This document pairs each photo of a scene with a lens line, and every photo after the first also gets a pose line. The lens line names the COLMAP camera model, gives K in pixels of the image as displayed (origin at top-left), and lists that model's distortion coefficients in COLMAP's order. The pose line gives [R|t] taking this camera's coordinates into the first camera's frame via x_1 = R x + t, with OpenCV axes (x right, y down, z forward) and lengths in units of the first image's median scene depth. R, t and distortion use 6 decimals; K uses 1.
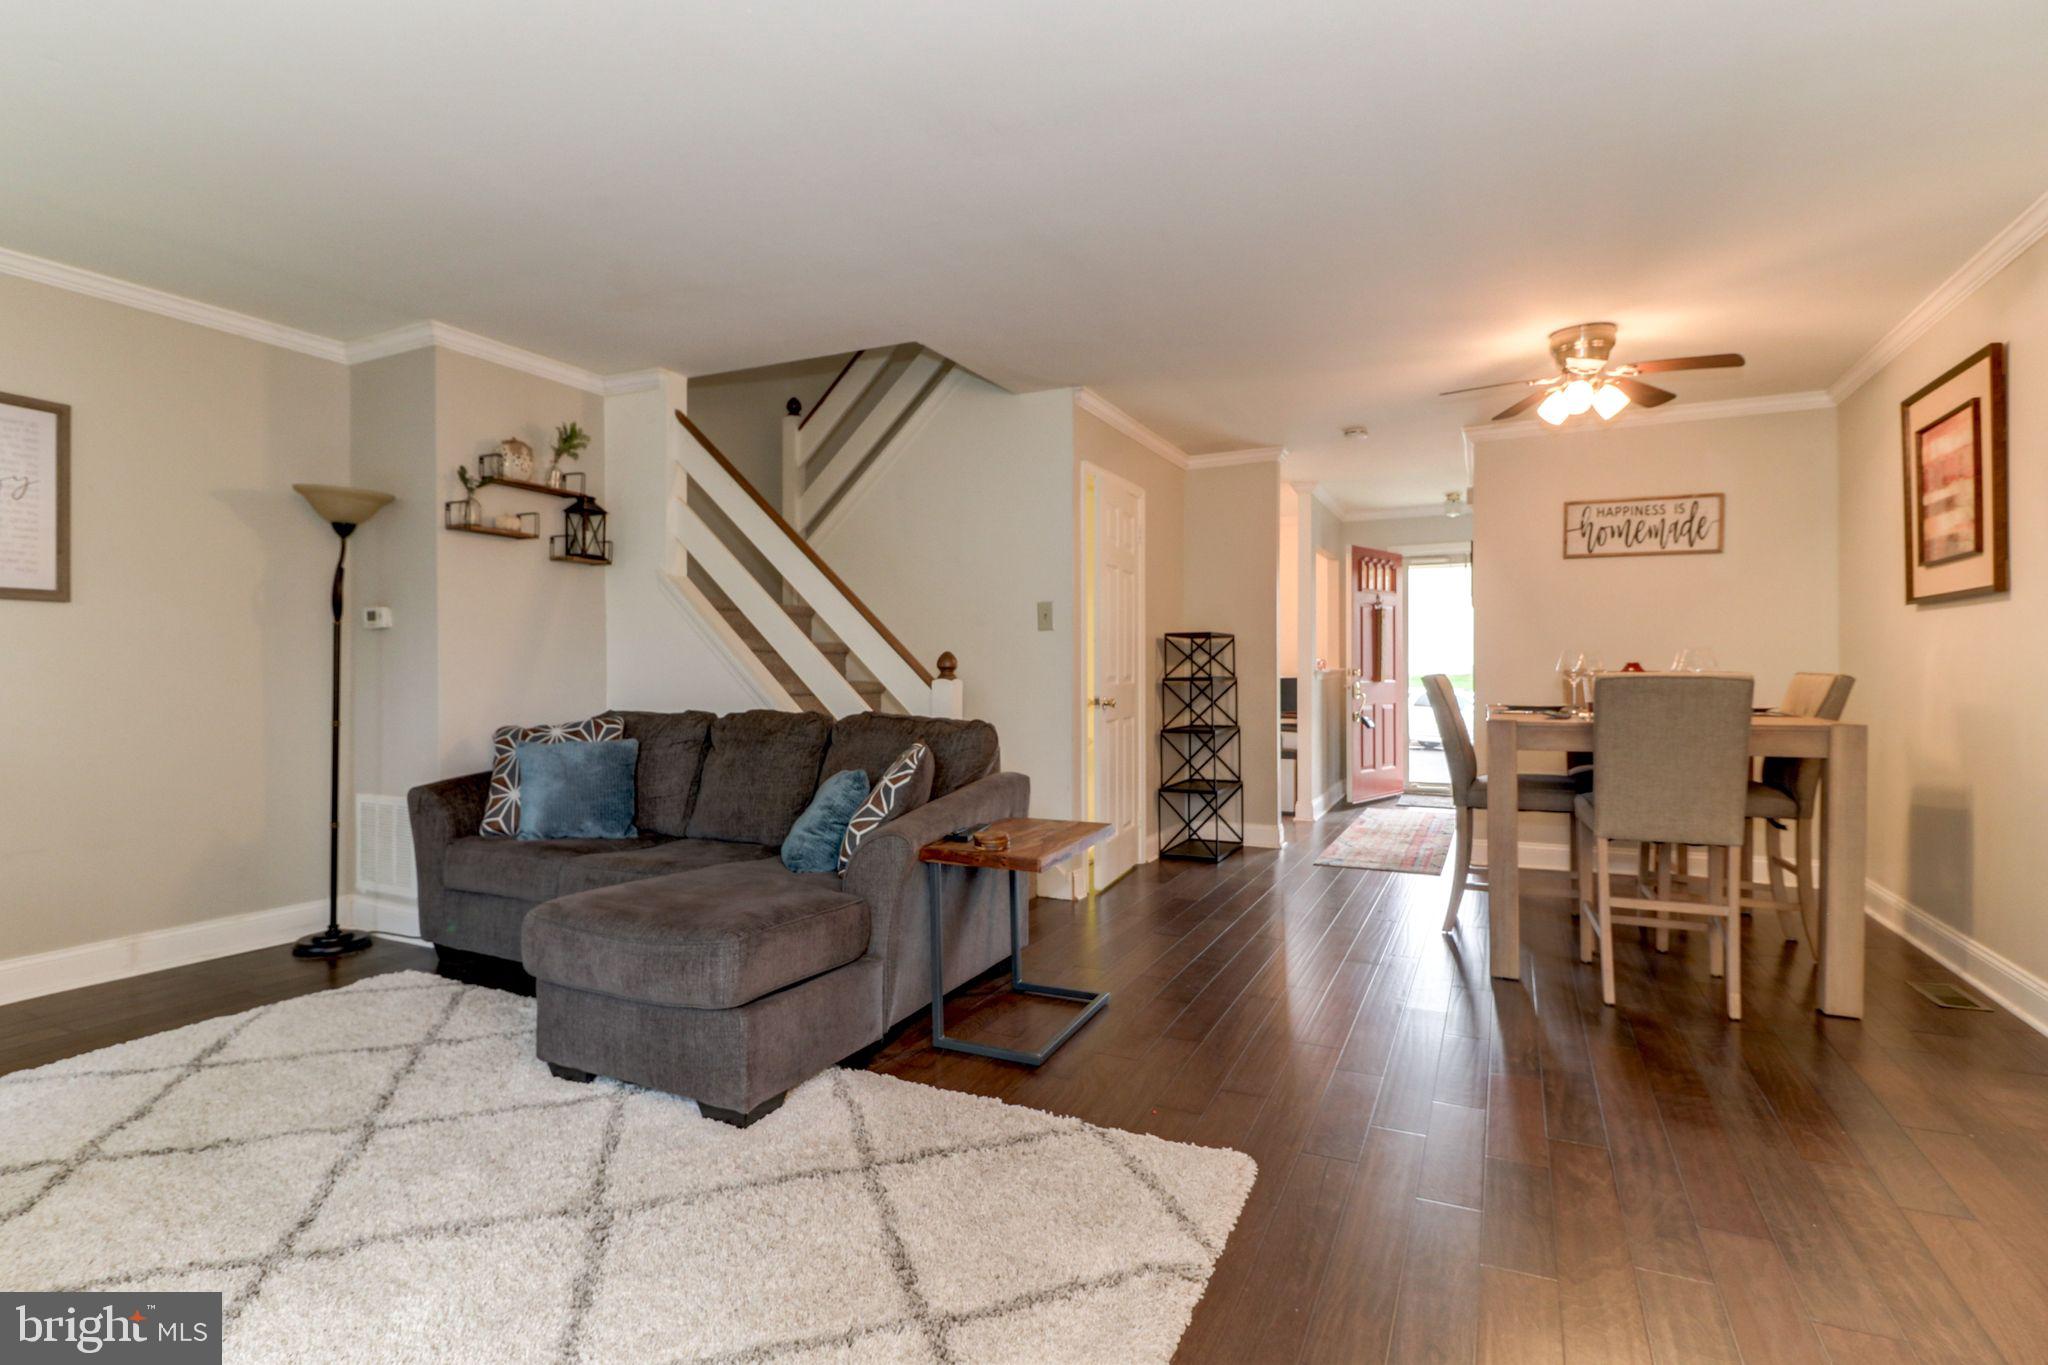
lens RADIAL K [[989.8, 0, 1020.6], [0, 989.8, 660.3], [0, 0, 1]] dist [0.000748, -0.000024]
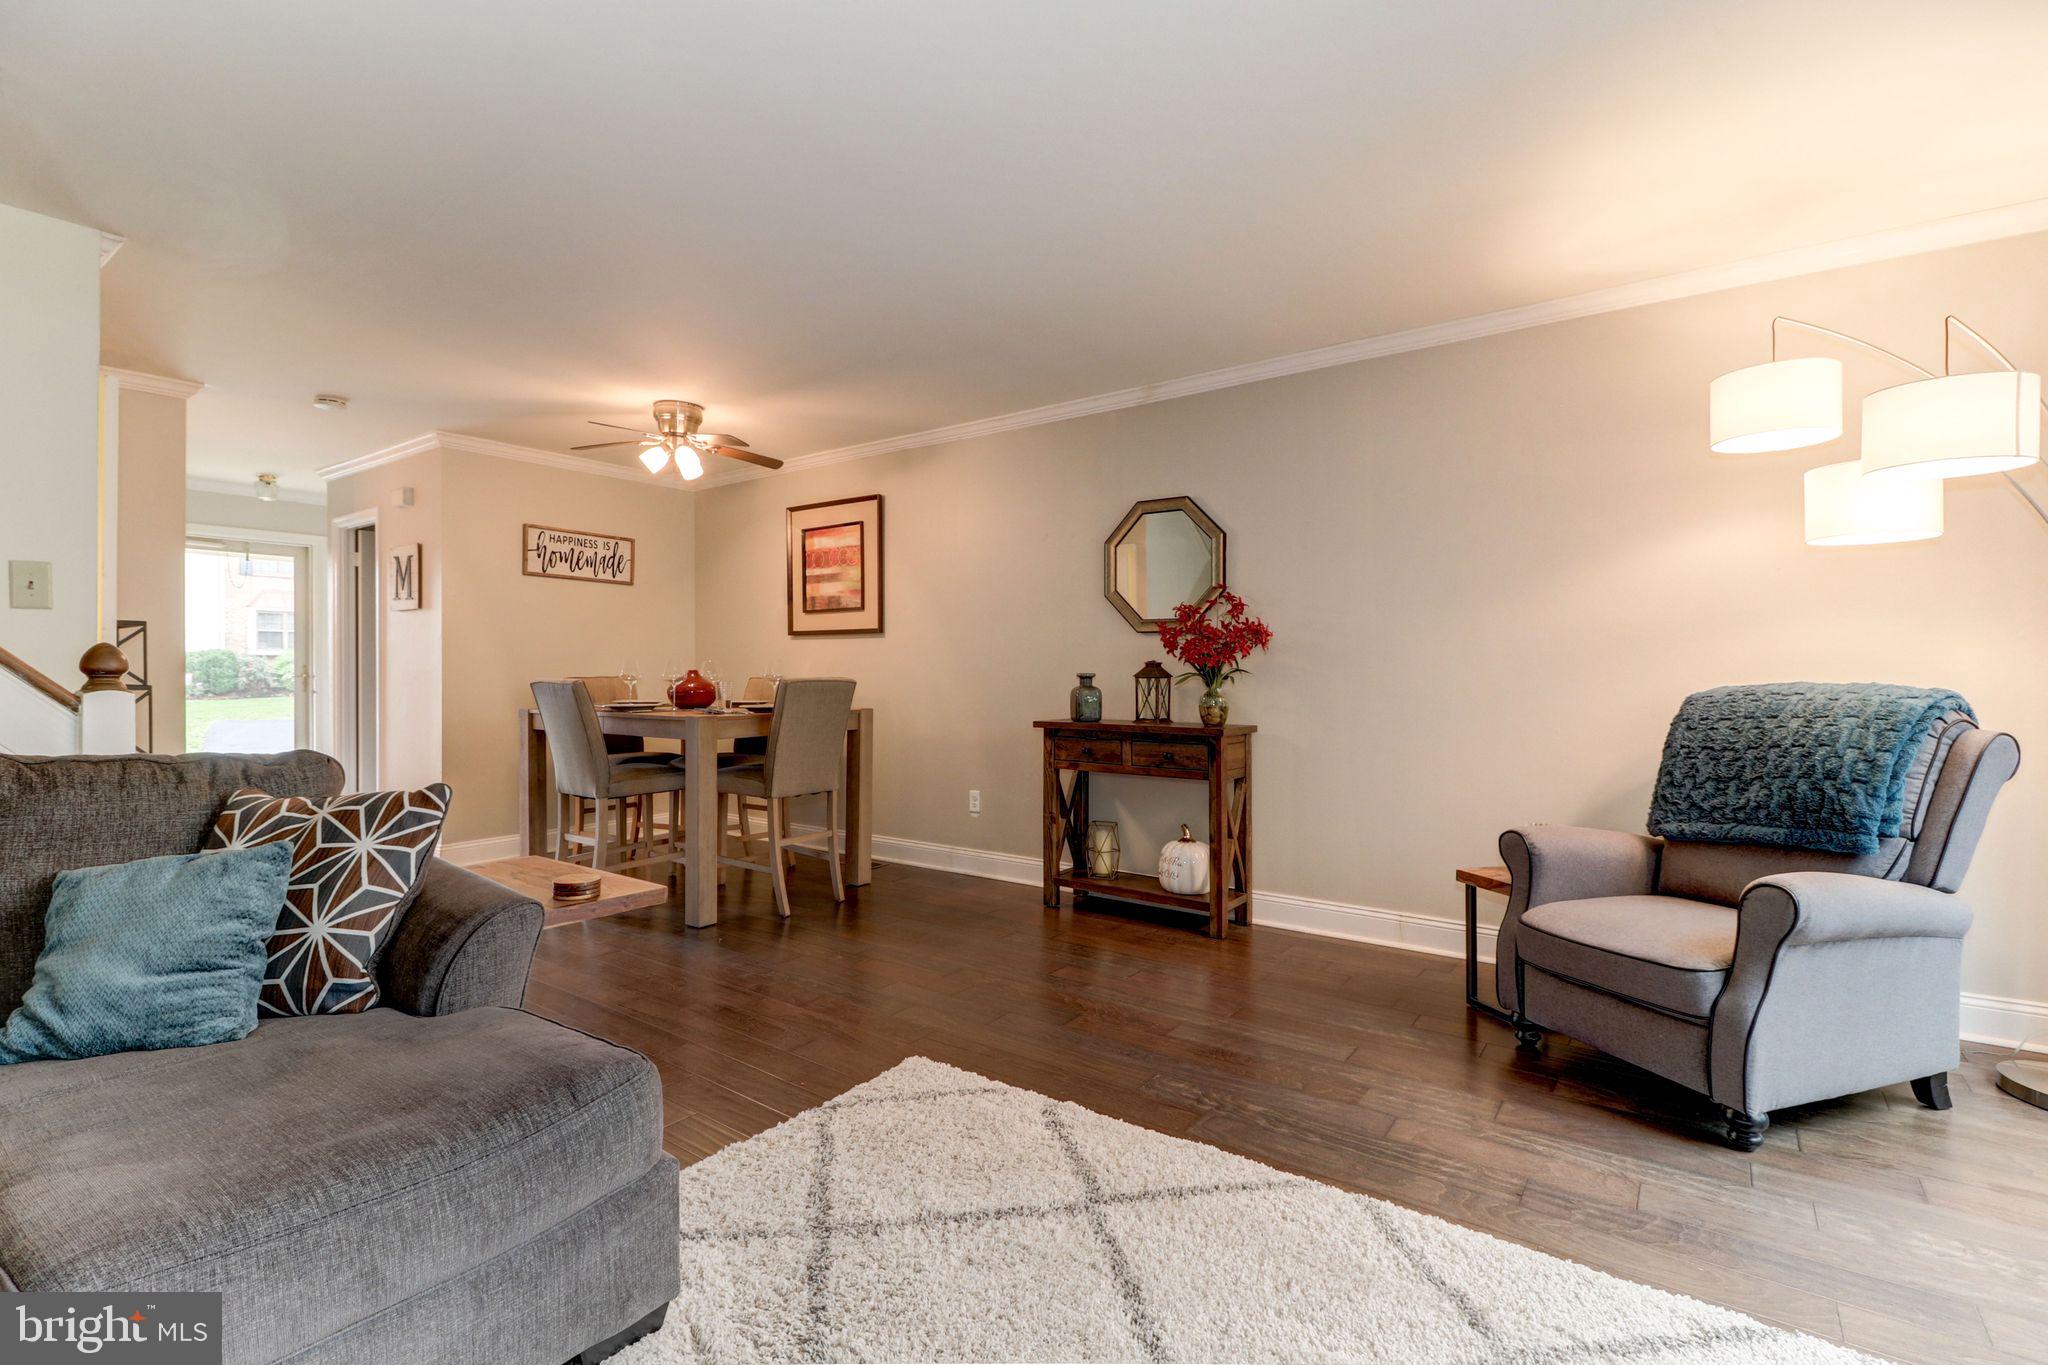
lens RADIAL K [[944.6, 0, 1016.3], [0, 944.6, 677.3], [0, 0, 1]] dist [0.020760, -0.014785]
pose [[0.168203, -0.000896, 0.985752, -0.515091], [-0.010300, 0.999943, 0.002666, 0.003329], [-0.985699, -0.010601, 0.168184, 0.363071]]
